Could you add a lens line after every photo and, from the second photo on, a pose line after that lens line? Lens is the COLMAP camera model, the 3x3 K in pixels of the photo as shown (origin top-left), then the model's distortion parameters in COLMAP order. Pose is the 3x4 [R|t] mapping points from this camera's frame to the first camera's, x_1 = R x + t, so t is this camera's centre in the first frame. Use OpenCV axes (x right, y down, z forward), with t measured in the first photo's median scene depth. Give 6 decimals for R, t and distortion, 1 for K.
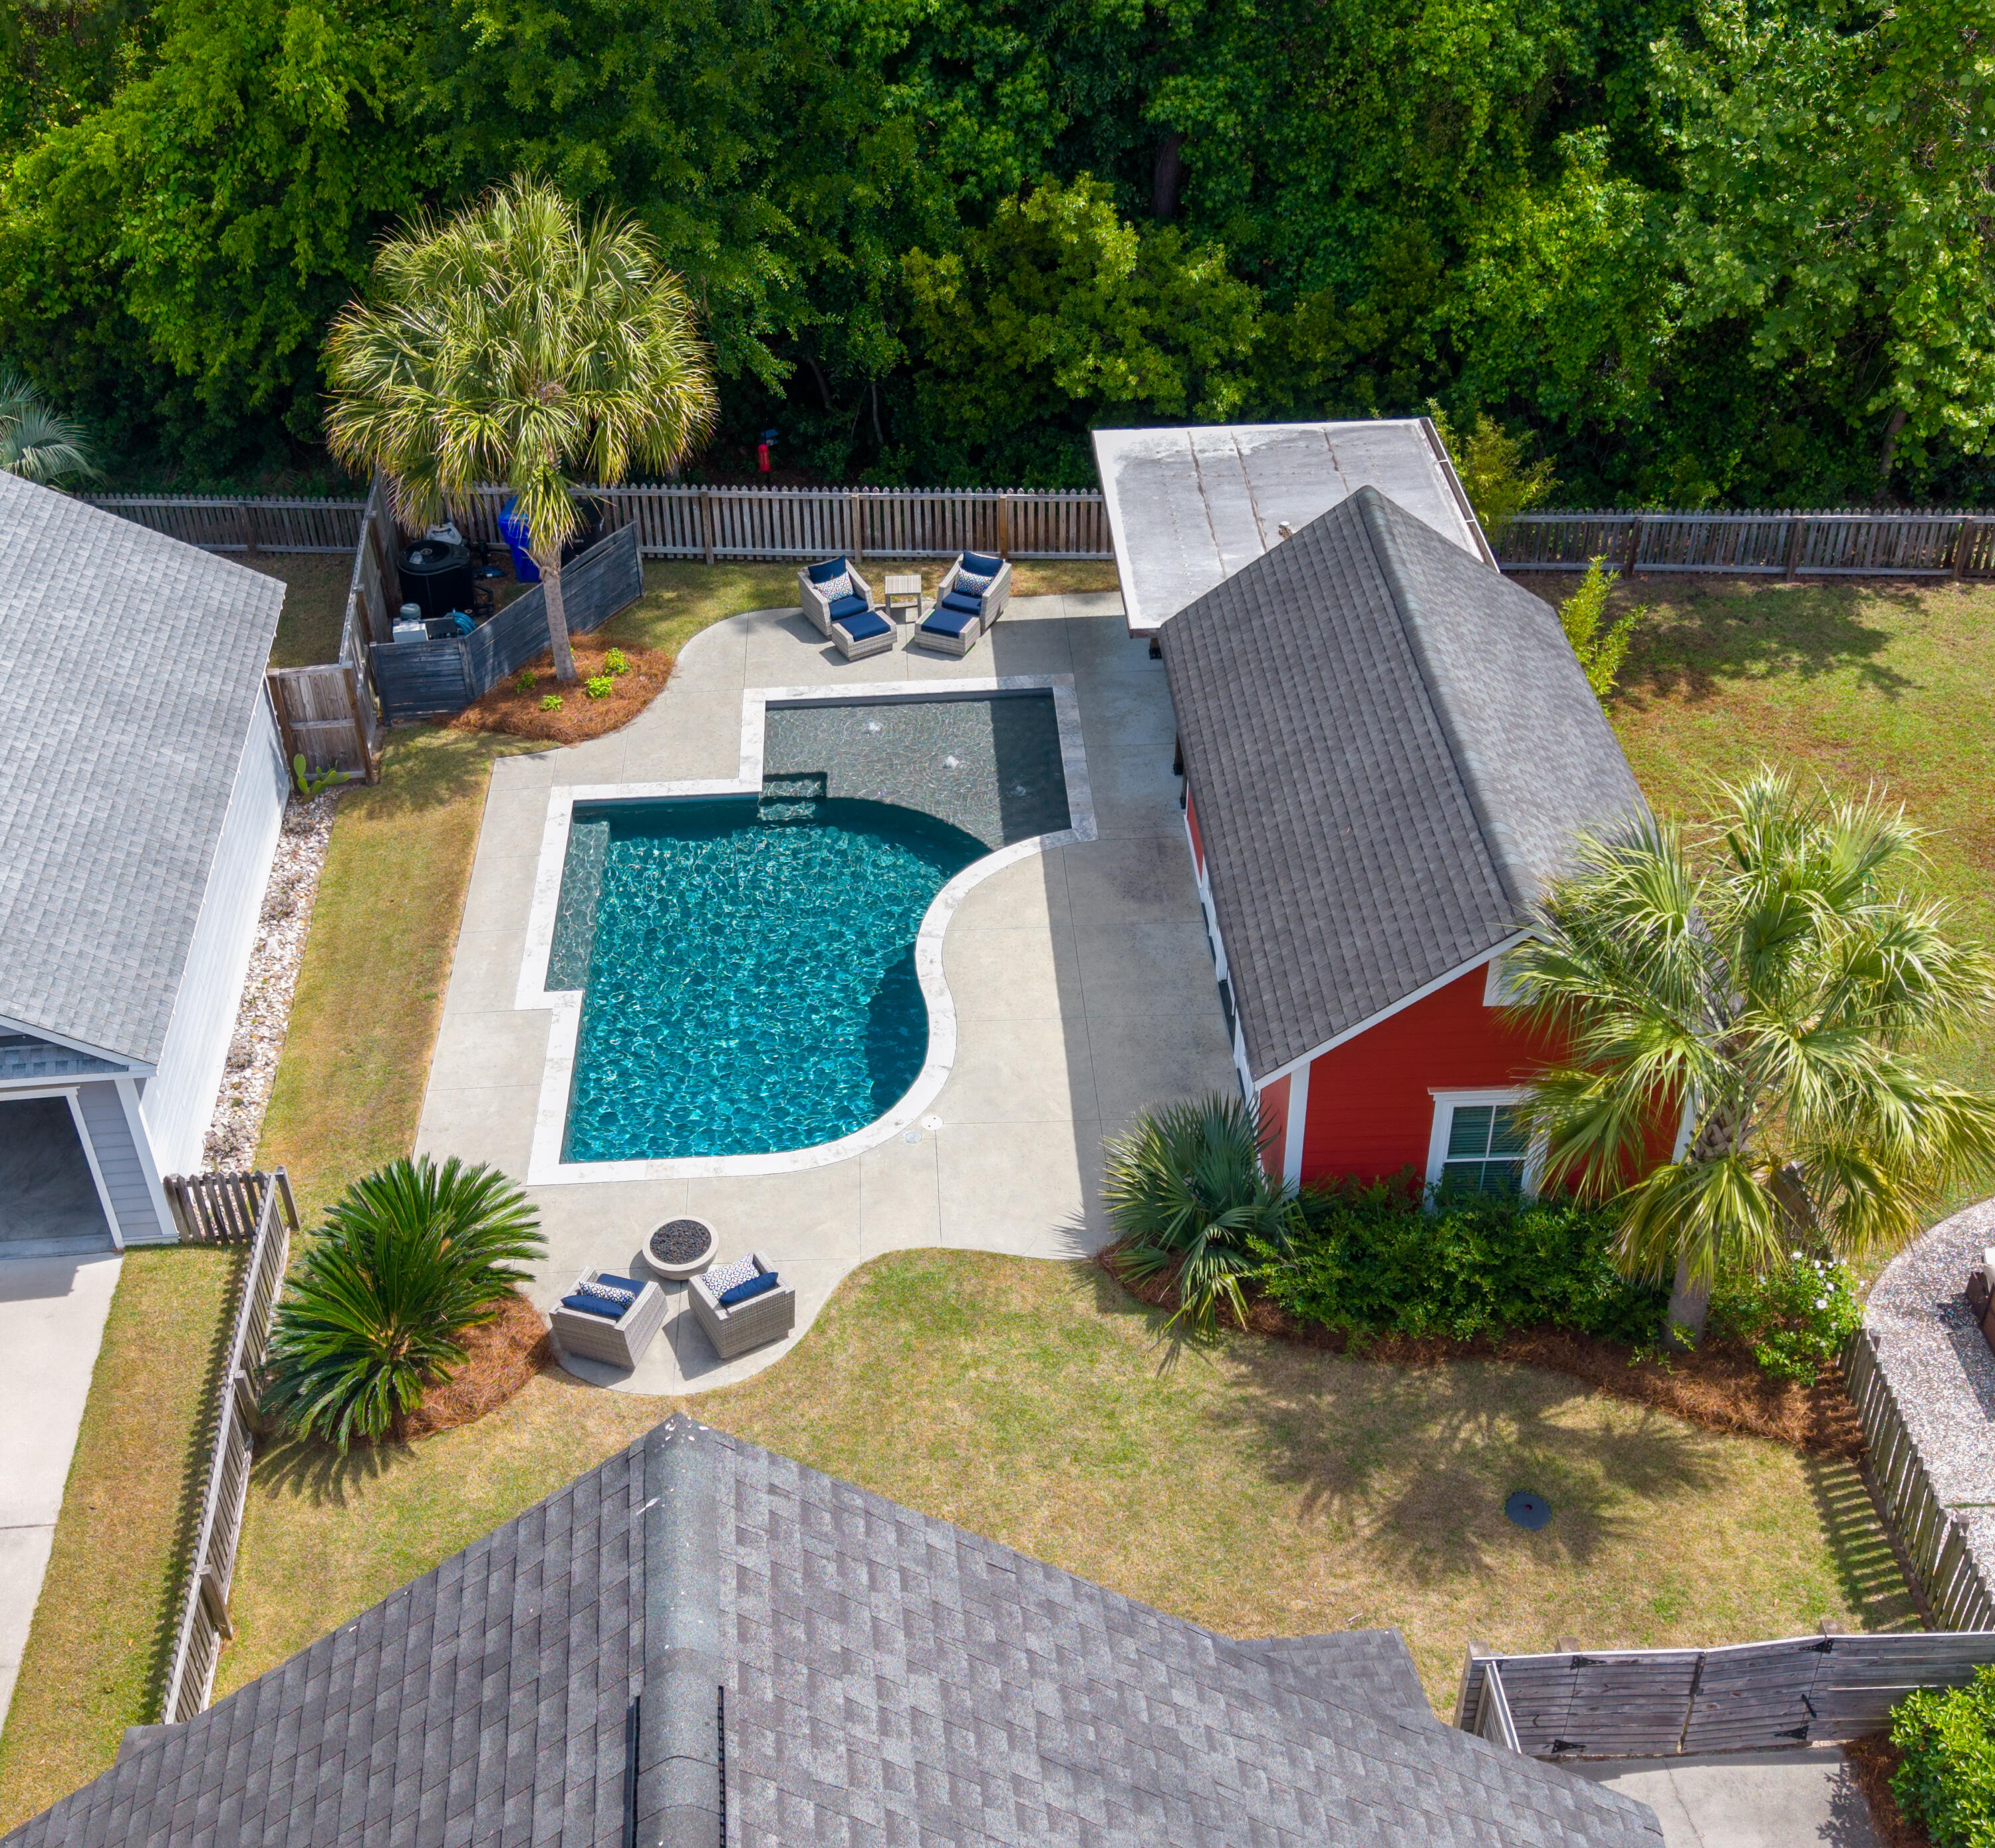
lens RADIAL K [[2305.6, 0, 997.5], [0, 2305.6, 924.0], [0, 0, 1]] dist [-0.012698, -0.060062]
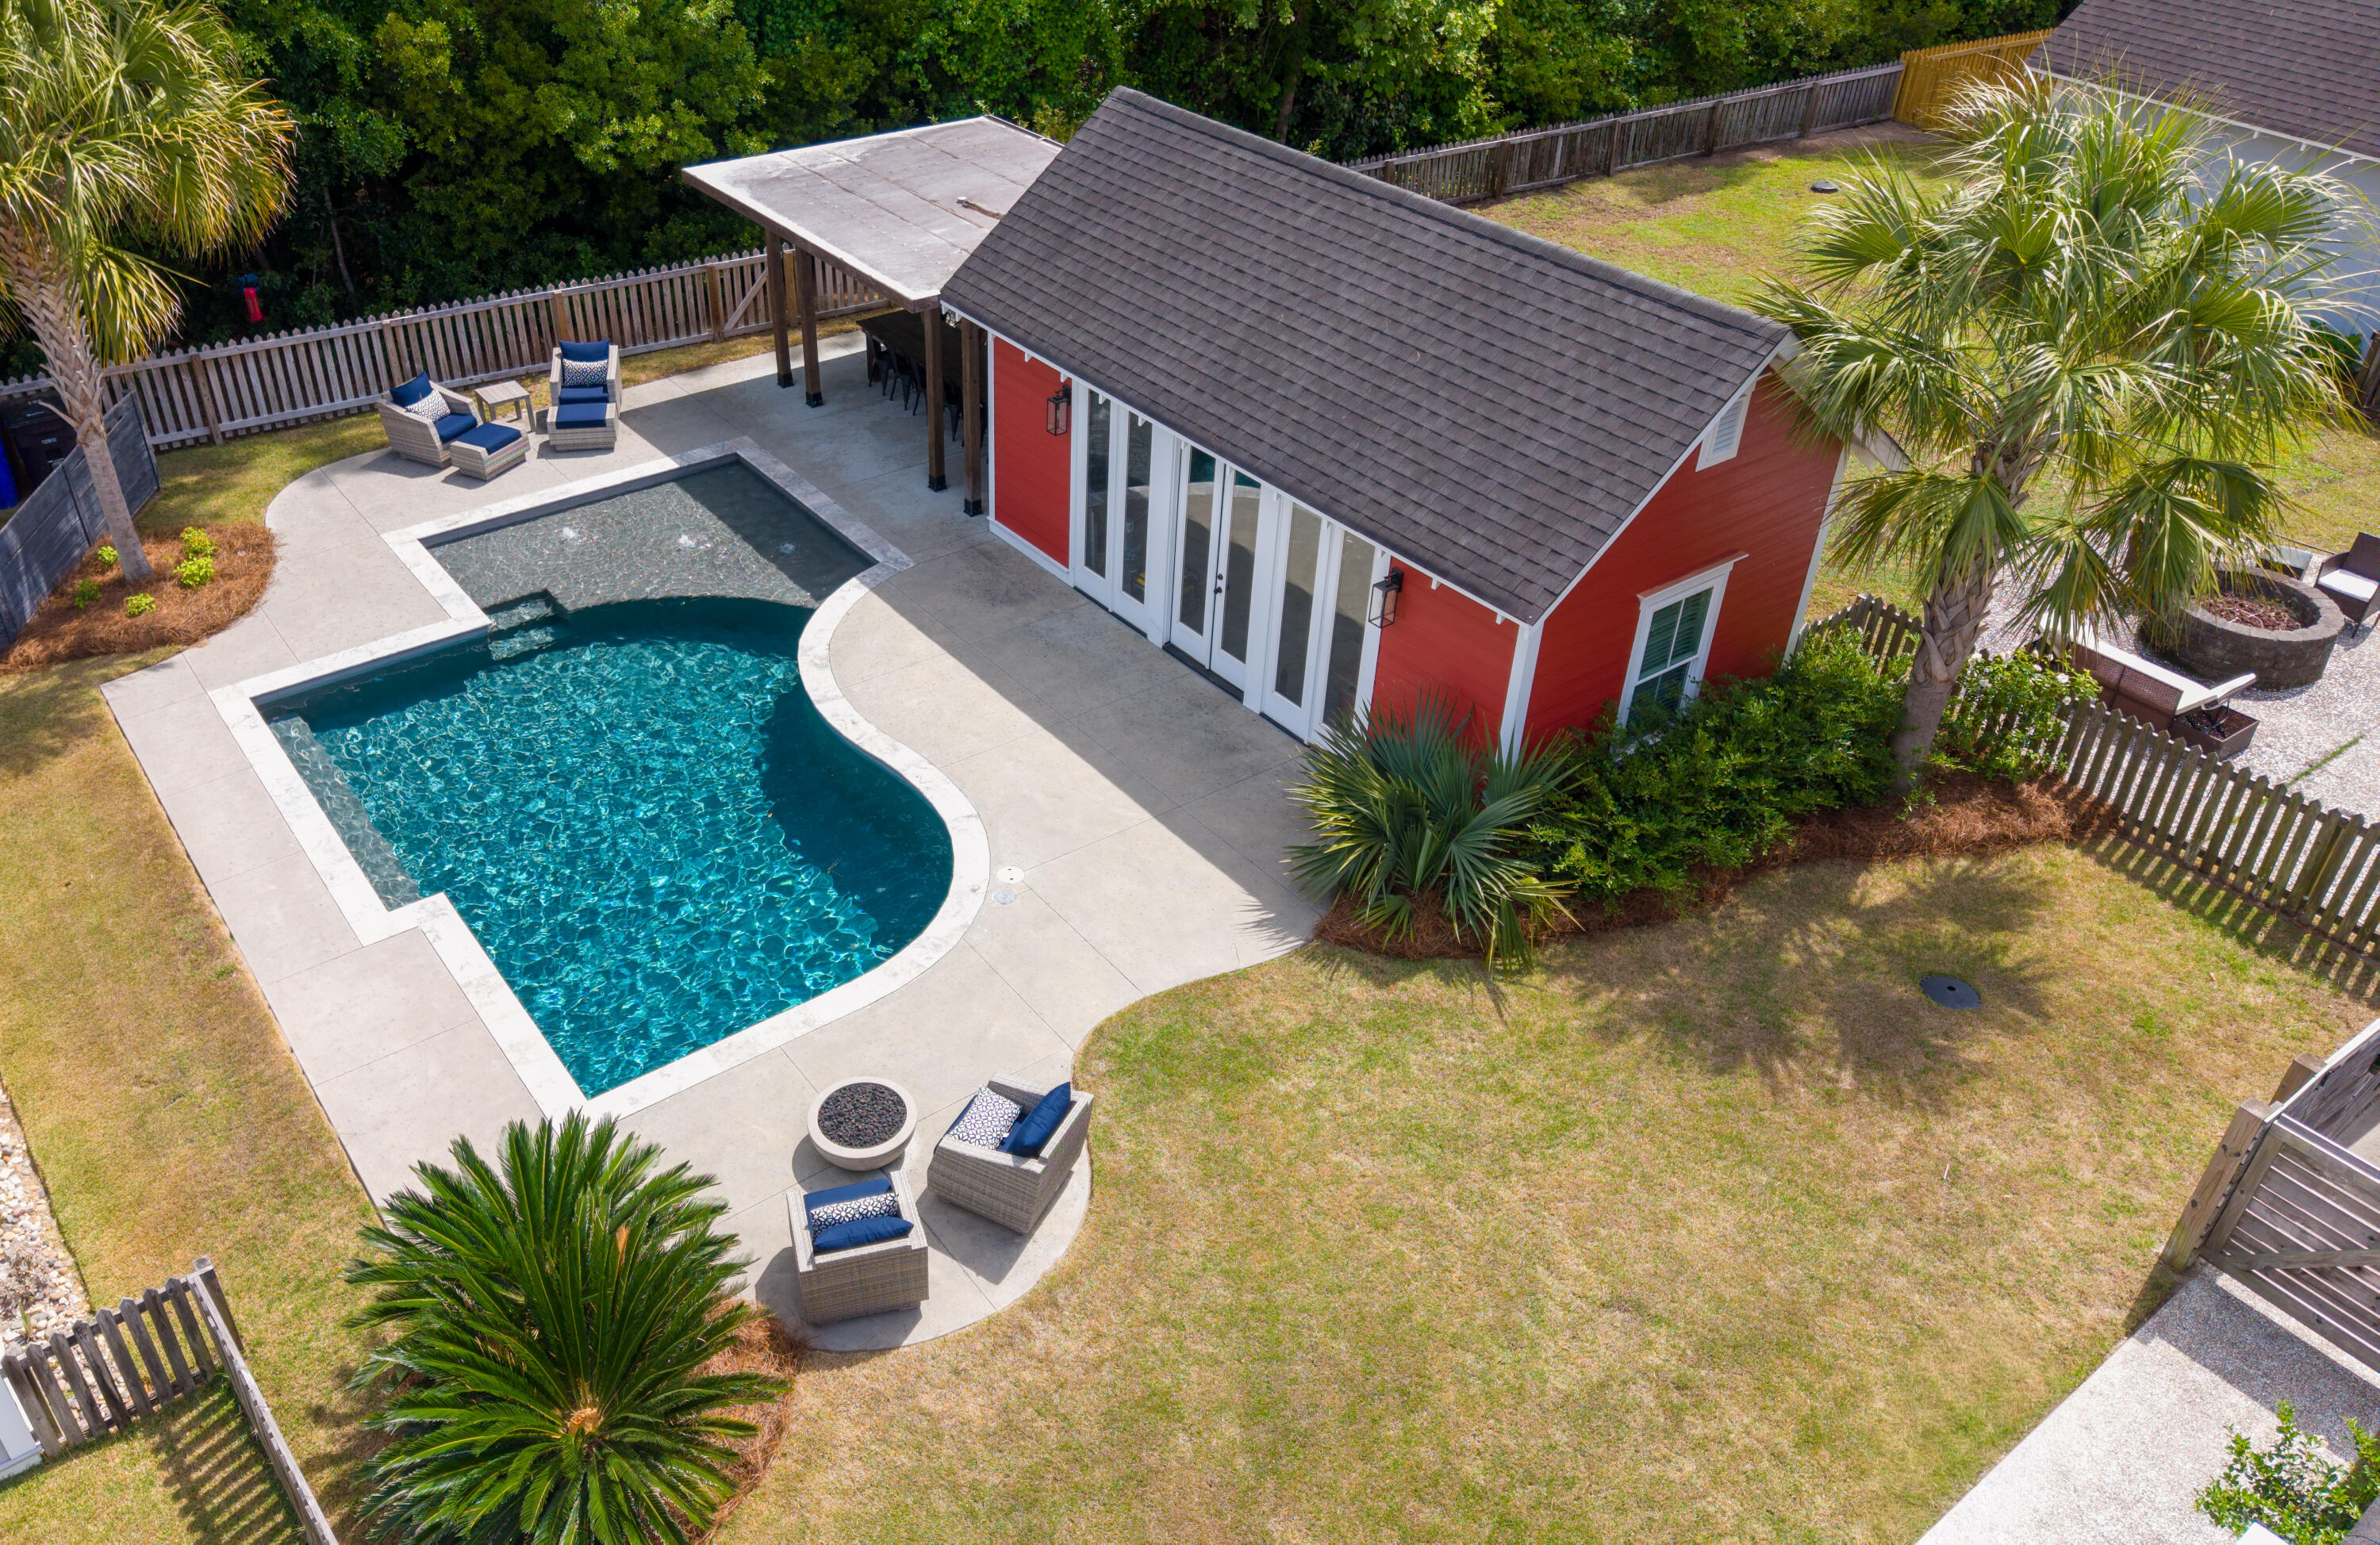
lens RADIAL K [[1827.1, 0, 1084.5], [0, 1827.1, 734.4], [0, 0, 1]] dist [0.004379, -0.080219]
pose [[0.833651, -0.285718, 0.472643, -0.233911], [0.317527, 0.948158, 0.013116, 0.033371], [-0.451888, 0.139143, 0.881156, 0.359093]]
